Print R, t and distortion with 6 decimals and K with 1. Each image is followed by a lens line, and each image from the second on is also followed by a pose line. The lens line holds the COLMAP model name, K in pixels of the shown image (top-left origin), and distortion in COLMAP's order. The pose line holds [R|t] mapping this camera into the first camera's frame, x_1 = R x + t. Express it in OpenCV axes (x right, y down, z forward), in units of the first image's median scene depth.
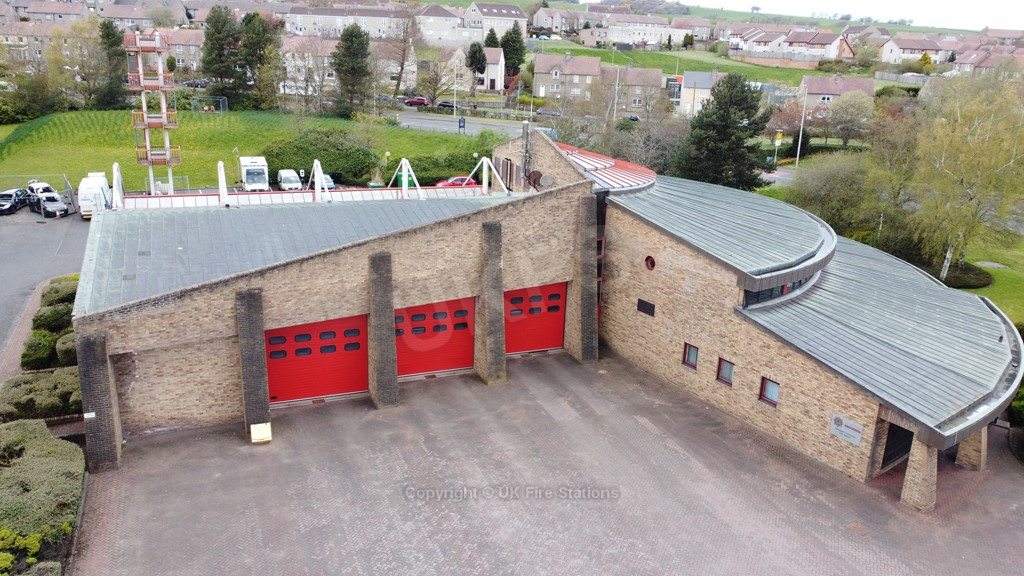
lens RADIAL K [[773.4, 0, 511.7], [0, 773.4, 287.6], [0, 0, 1]] dist [0.006519, -0.007339]
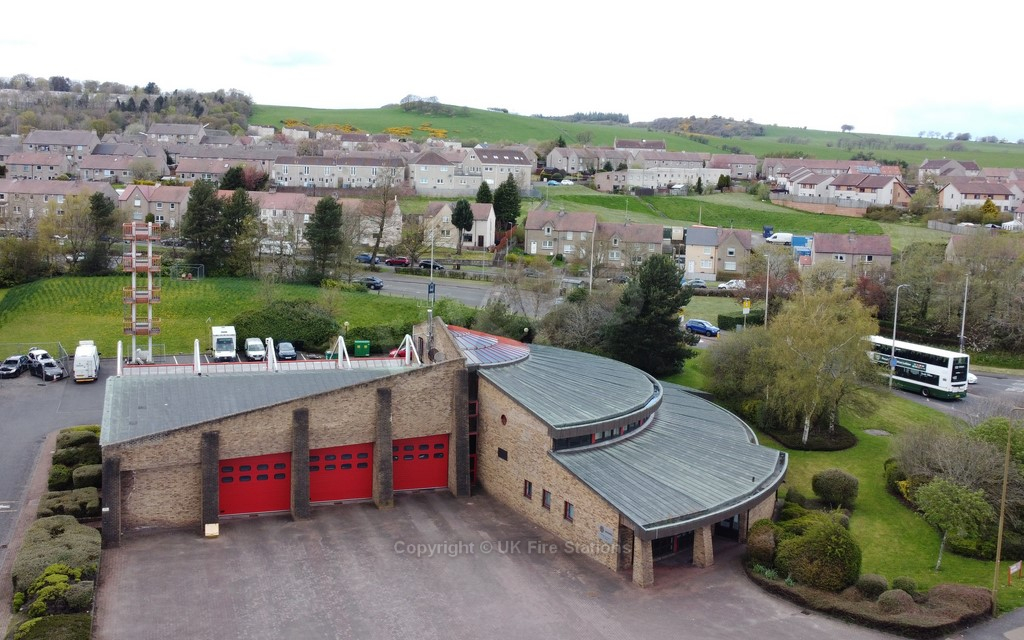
lens RADIAL K [[992.4, 0, 476.1], [0, 992.4, 271.5], [0, 0, 1]] dist [0.013088, -0.021834]
pose [[0.997193, 0.001406, -0.074867, 0.288581], [-0.016344, 0.979803, -0.199296, 0.066866], [0.073075, 0.199960, 0.977075, -0.823861]]
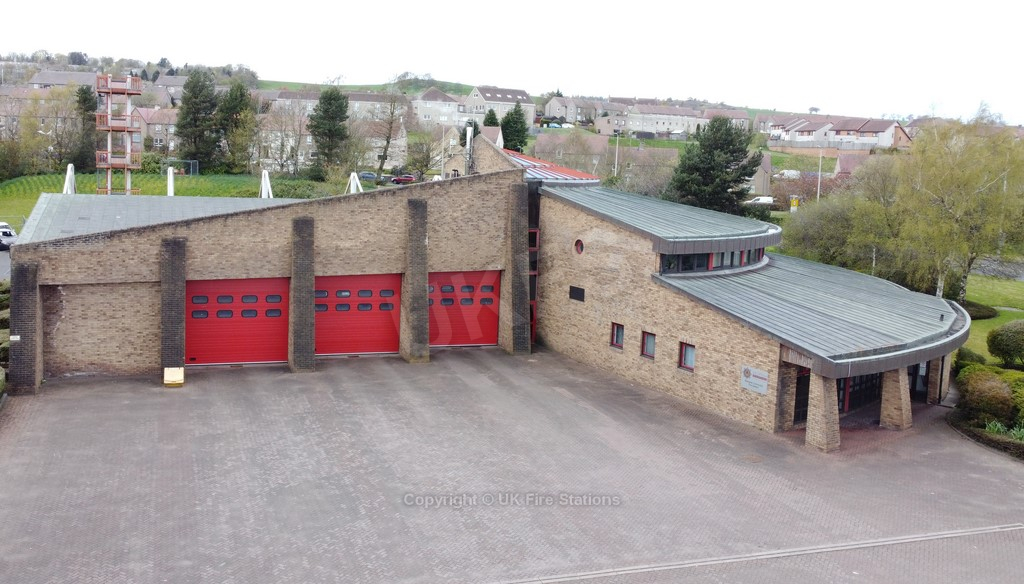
lens RADIAL K [[916.1, 0, 460.6], [0, 916.1, 243.7], [0, 0, 1]] dist [0.010309, -0.014425]
pose [[0.996848, 0.008385, -0.078893, 0.133588], [-0.024237, 0.979047, -0.202189, 0.227315], [0.075545, 0.203464, 0.976164, -0.171597]]
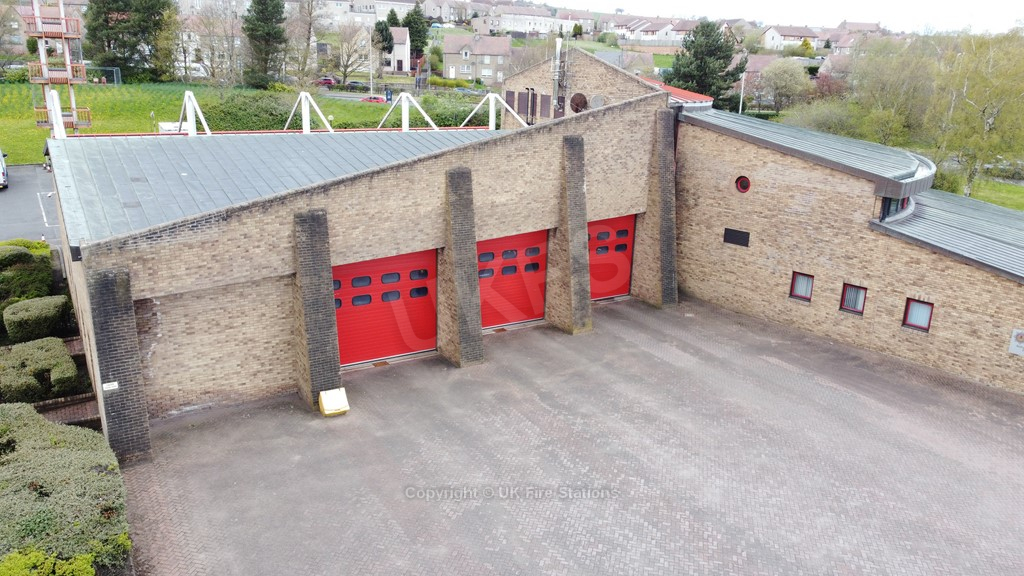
lens RADIAL K [[773.4, 0, 511.7], [0, 773.4, 287.6], [0, 0, 1]] dist [0.006519, -0.007339]
pose [[0.986782, -0.051553, 0.153636, -0.237589], [0.052138, 0.998640, 0.000226, 0.077482], [-0.153439, 0.007787, 0.988128, 0.207120]]
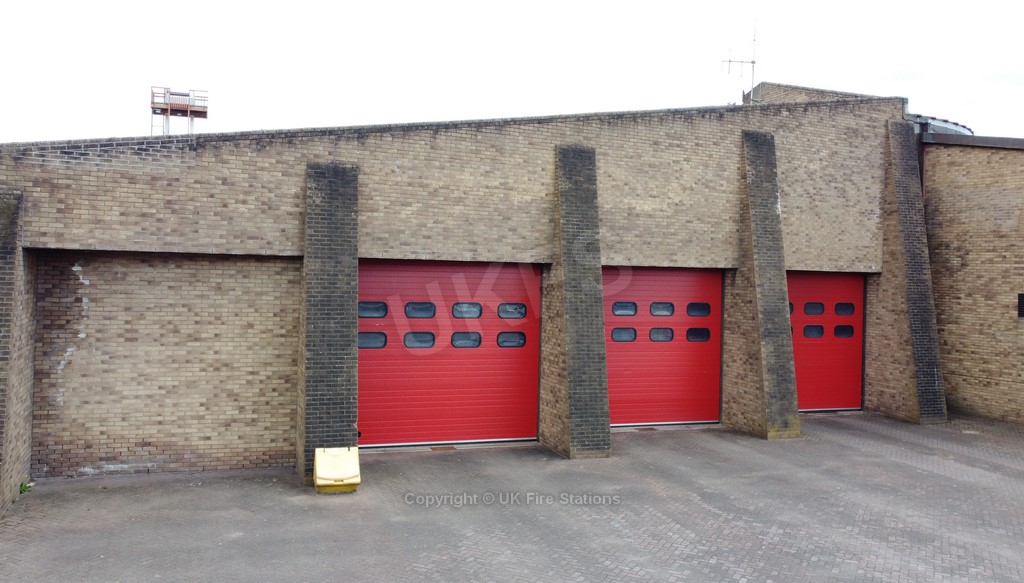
lens RADIAL K [[878.4, 0, 514.7], [0, 878.4, 255.3], [0, 0, 1]] dist [0.010832, -0.014690]
pose [[0.998544, -0.013386, -0.052255, -0.176157], [-0.003487, 0.950674, -0.310174, 0.205217], [0.053829, 0.309904, 0.949243, 0.445490]]
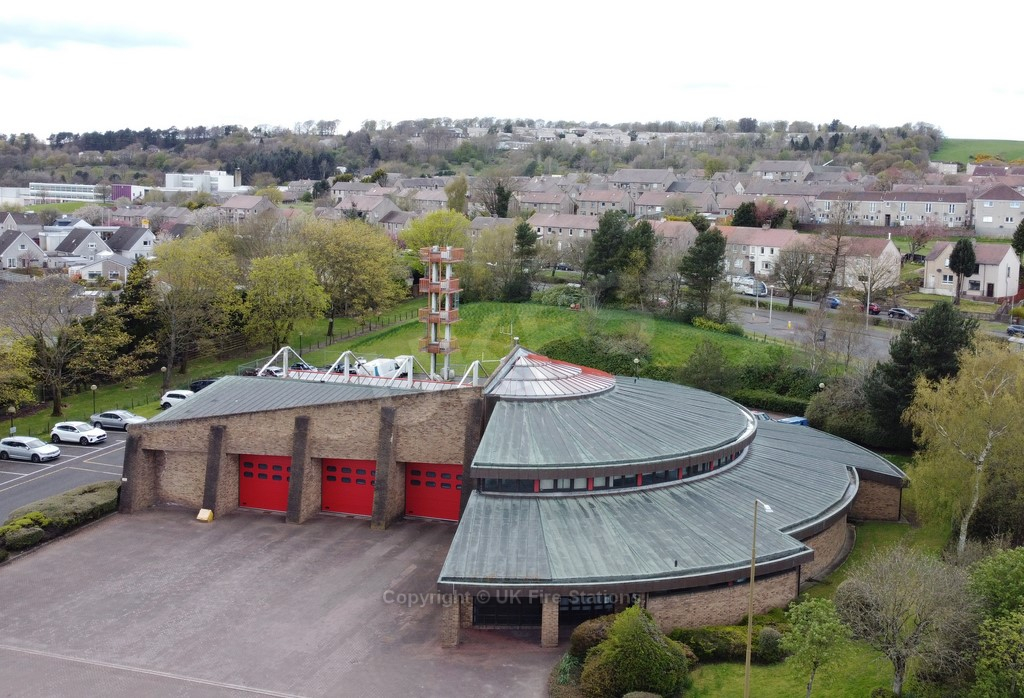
lens RADIAL K [[1073.2, 0, 574.9], [0, 1073.2, 299.8], [0, 0, 1]] dist [0.011925, -0.019735]
pose [[0.789516, 0.047002, -0.611928, 1.469876], [-0.182317, 0.970015, -0.160721, -0.024608], [0.586025, 0.238457, 0.774411, -0.347332]]
